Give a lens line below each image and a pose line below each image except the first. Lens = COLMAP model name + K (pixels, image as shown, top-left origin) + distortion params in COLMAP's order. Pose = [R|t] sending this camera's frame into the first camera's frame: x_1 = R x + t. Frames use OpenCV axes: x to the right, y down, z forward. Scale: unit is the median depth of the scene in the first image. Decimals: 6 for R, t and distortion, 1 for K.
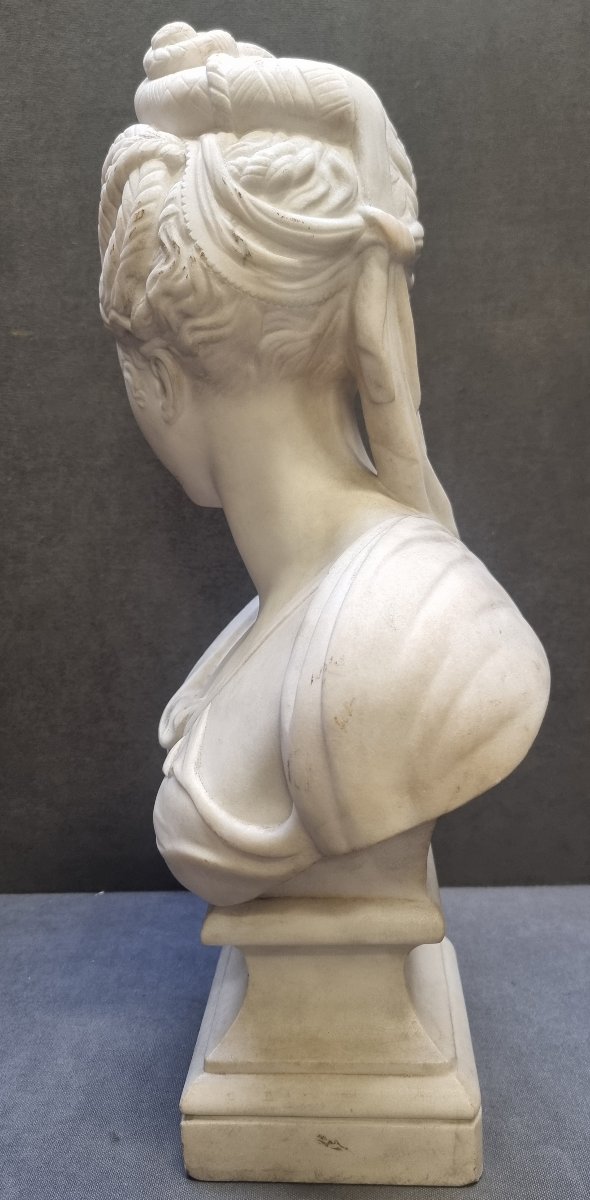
lens RADIAL K [[886.0, 0, 276.3], [0, 886.0, 602.9], [0, 0, 1]] dist [0.006947, -0.006036]
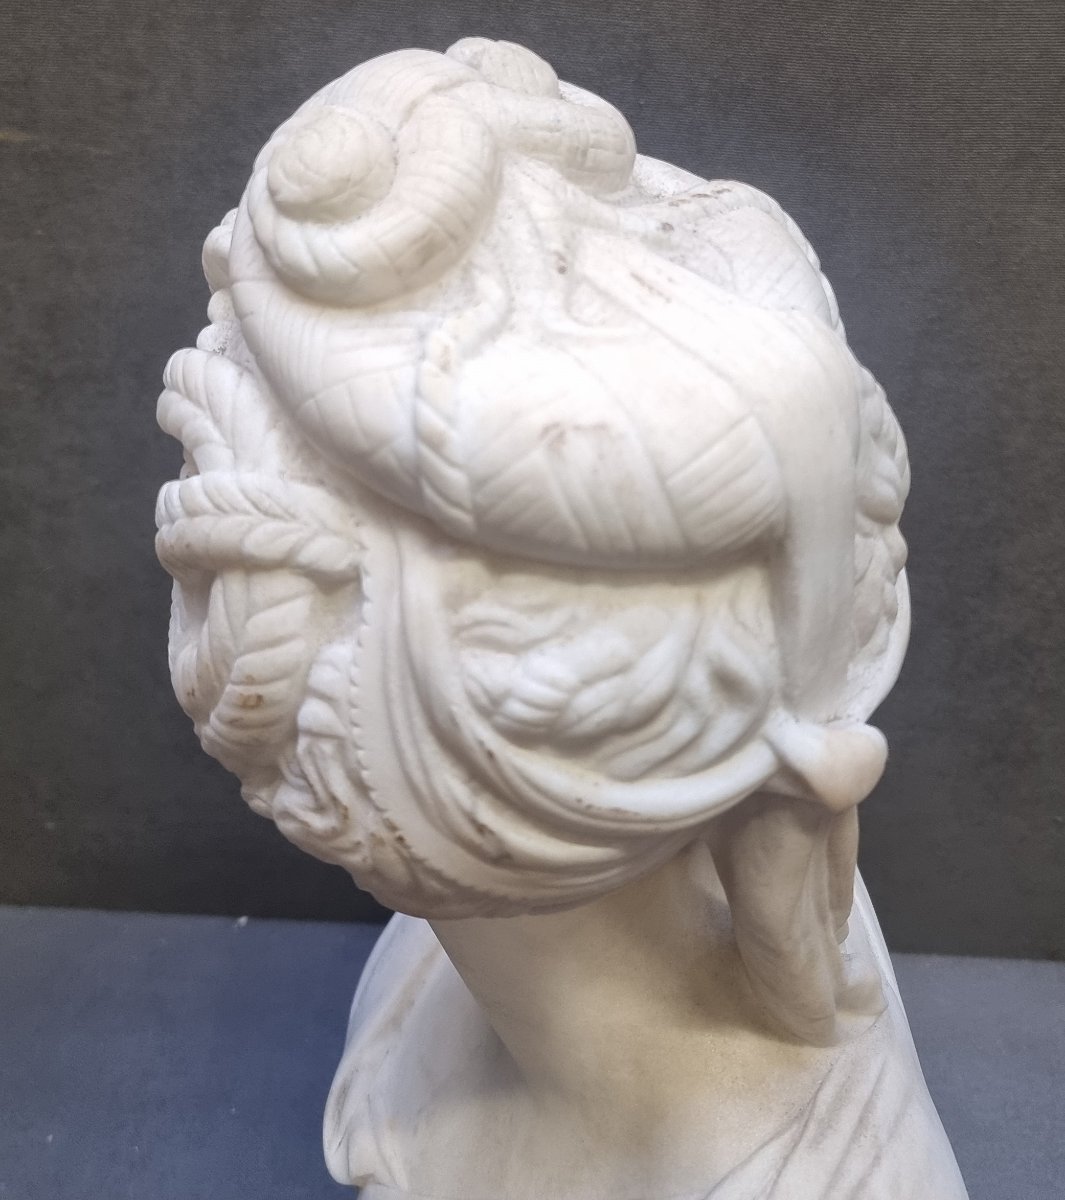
lens RADIAL K [[1427.5, 0, 571.2], [0, 1427.5, 514.0], [0, 0, 1]] dist [-0.000567, -0.018587]
pose [[0.998214, 0.042654, 0.041836, -0.035575], [-0.056651, 0.898194, 0.435935, -0.843135], [-0.018983, -0.437526, 0.899005, 0.436941]]
